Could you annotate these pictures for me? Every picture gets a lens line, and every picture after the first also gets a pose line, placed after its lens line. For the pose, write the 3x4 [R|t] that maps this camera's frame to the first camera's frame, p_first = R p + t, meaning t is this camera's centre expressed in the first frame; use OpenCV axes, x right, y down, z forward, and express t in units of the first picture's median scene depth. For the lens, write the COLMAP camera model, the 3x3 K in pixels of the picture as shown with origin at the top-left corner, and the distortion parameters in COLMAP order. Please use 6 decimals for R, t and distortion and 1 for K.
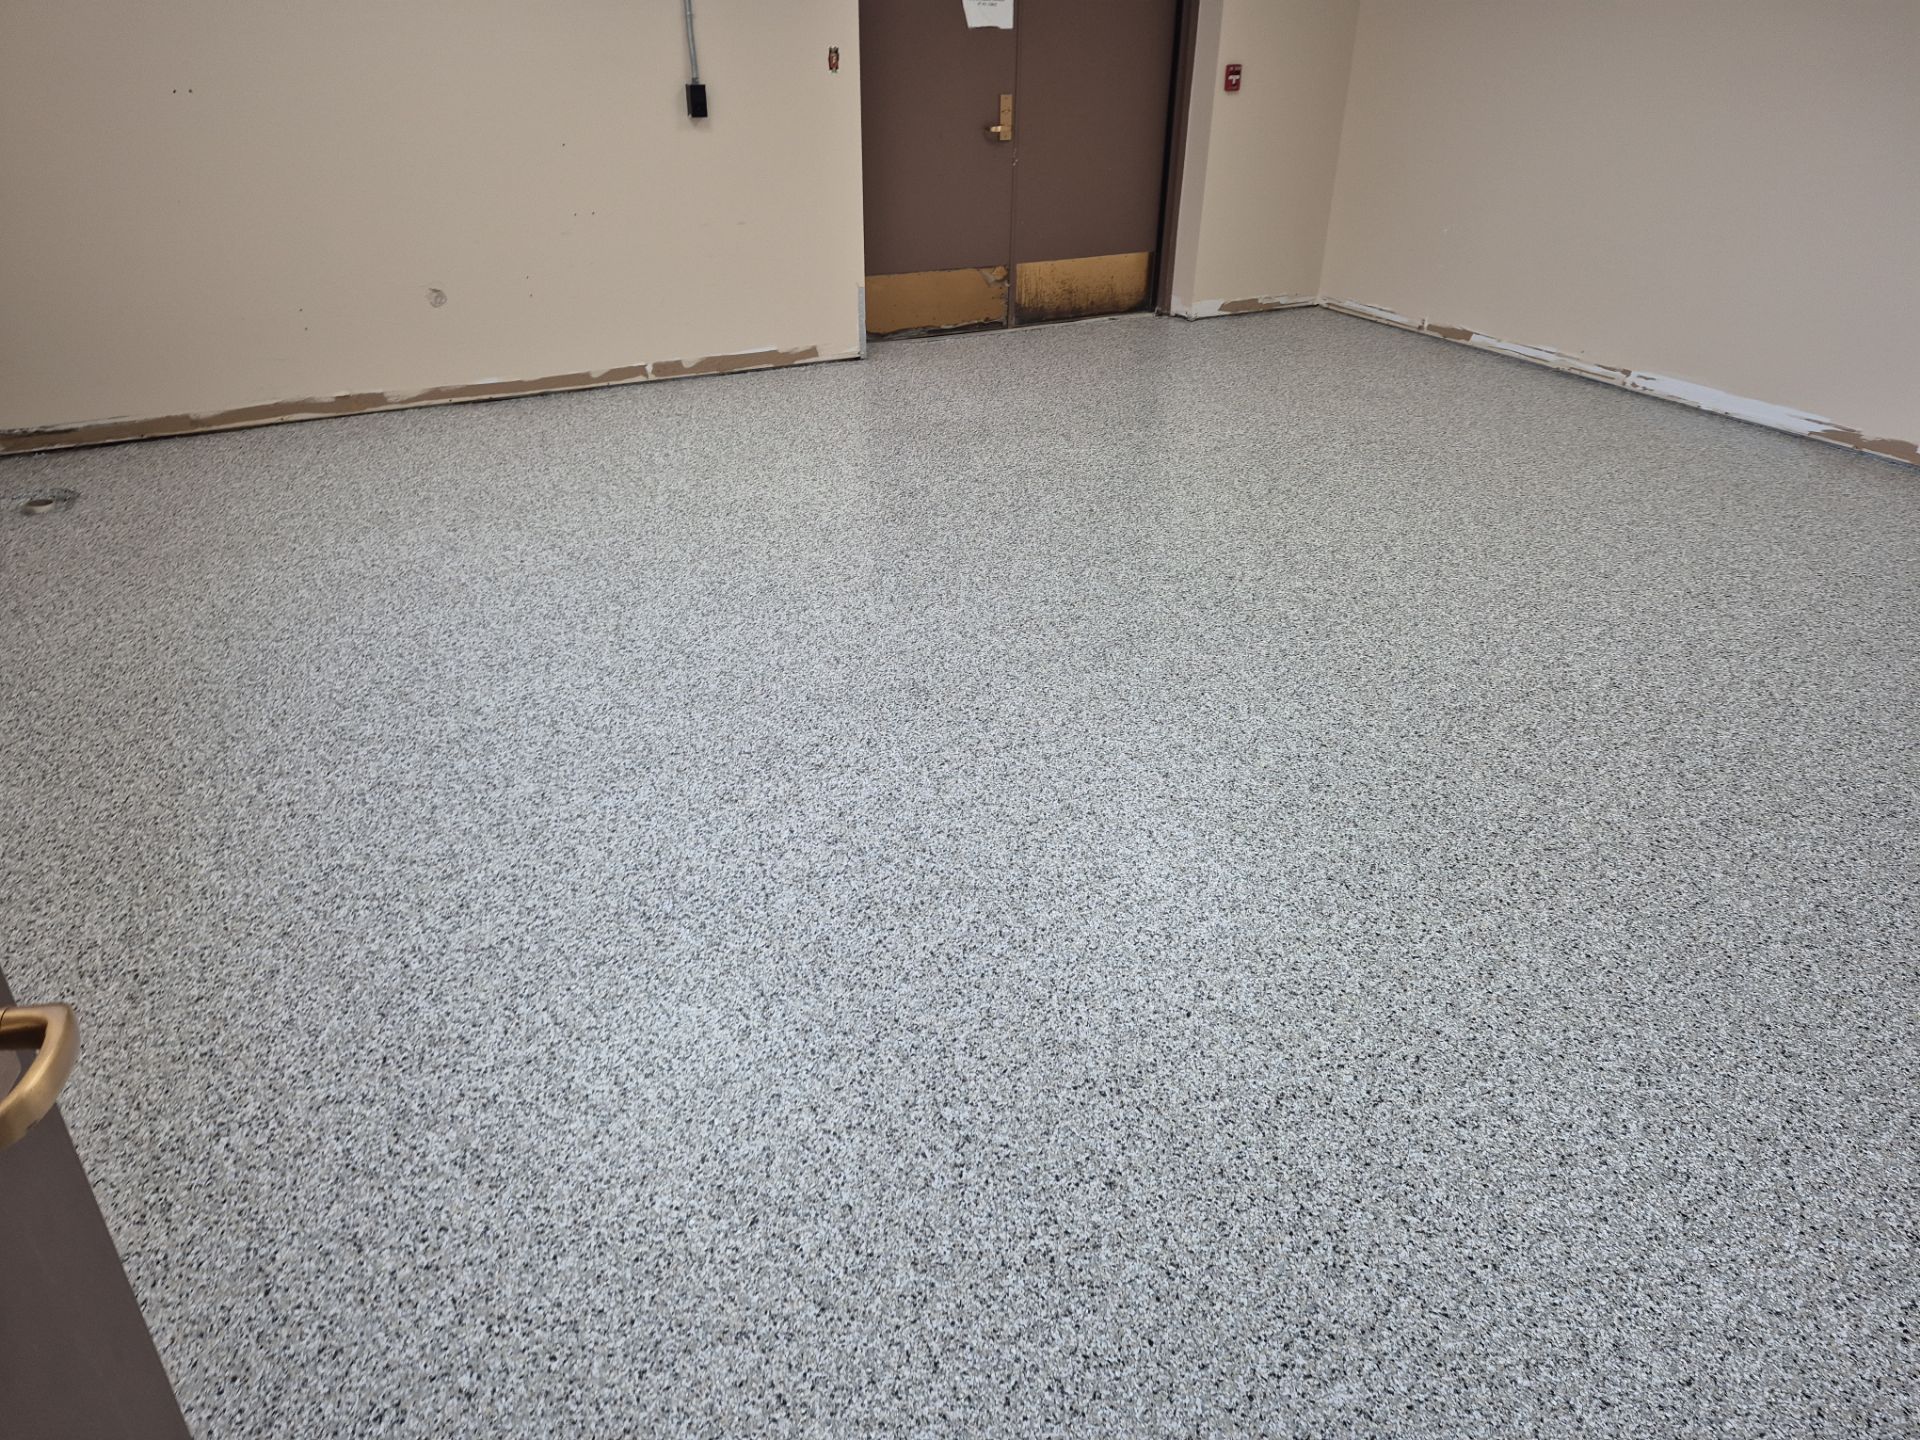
lens RADIAL K [[1338.1, 0, 928.5], [0, 1338.1, 725.1], [0, 0, 1]] dist [0.082641, -0.092880]
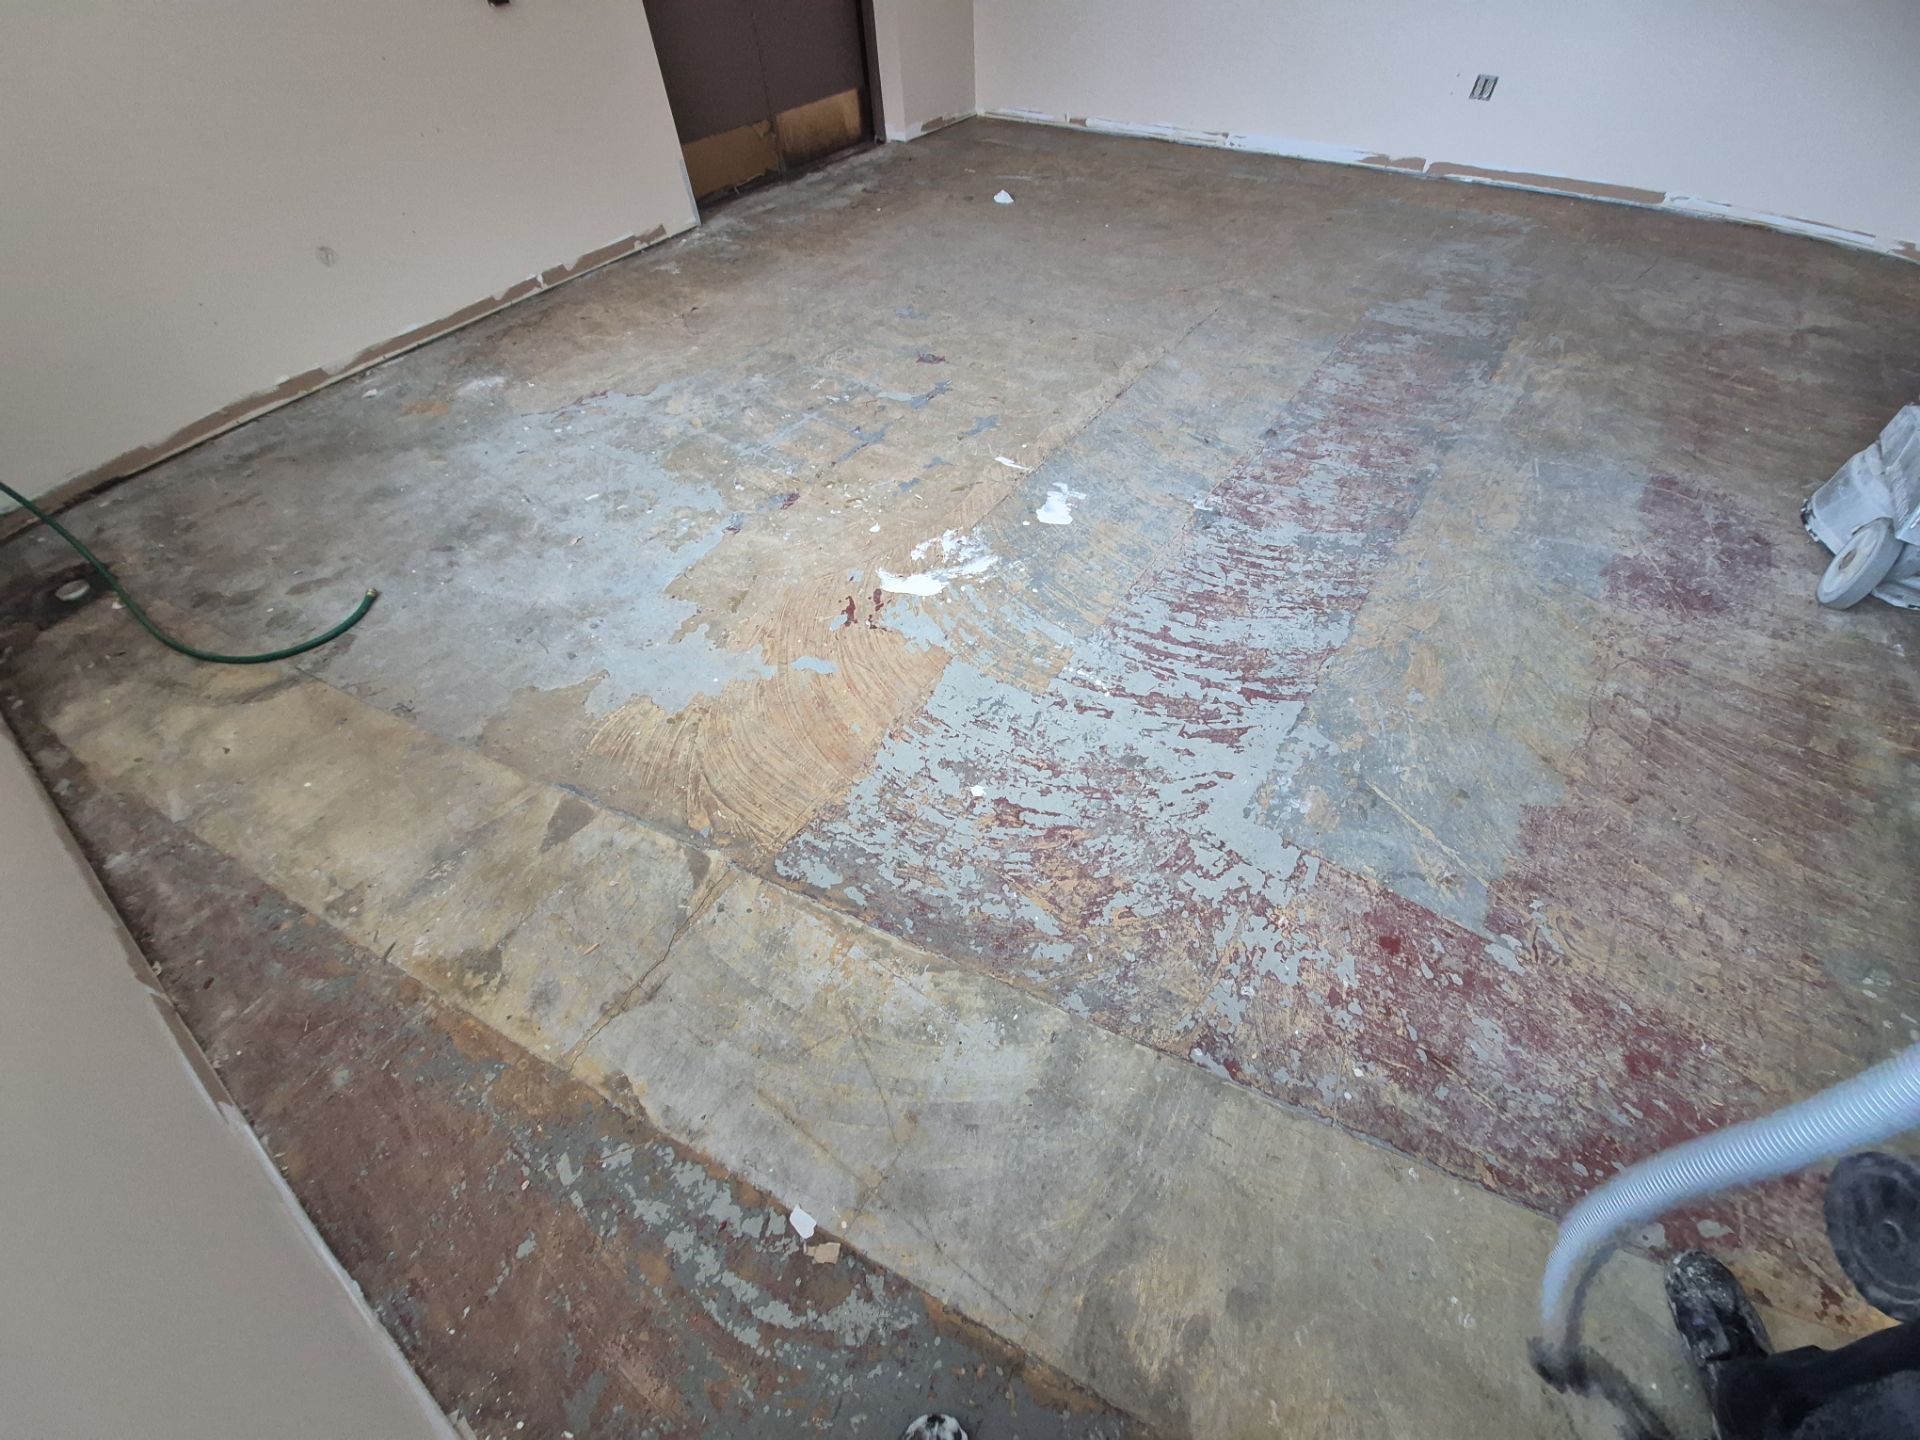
lens RADIAL K [[760.4, 0, 938.2], [0, 760.4, 726.1], [0, 0, 1]] dist [-0.008470, -0.007195]
pose [[0.887264, -0.381107, 0.259846, -0.410983], [0.262314, 0.880269, 0.395369, -0.183591], [-0.379412, -0.282636, 0.881001, 0.399683]]
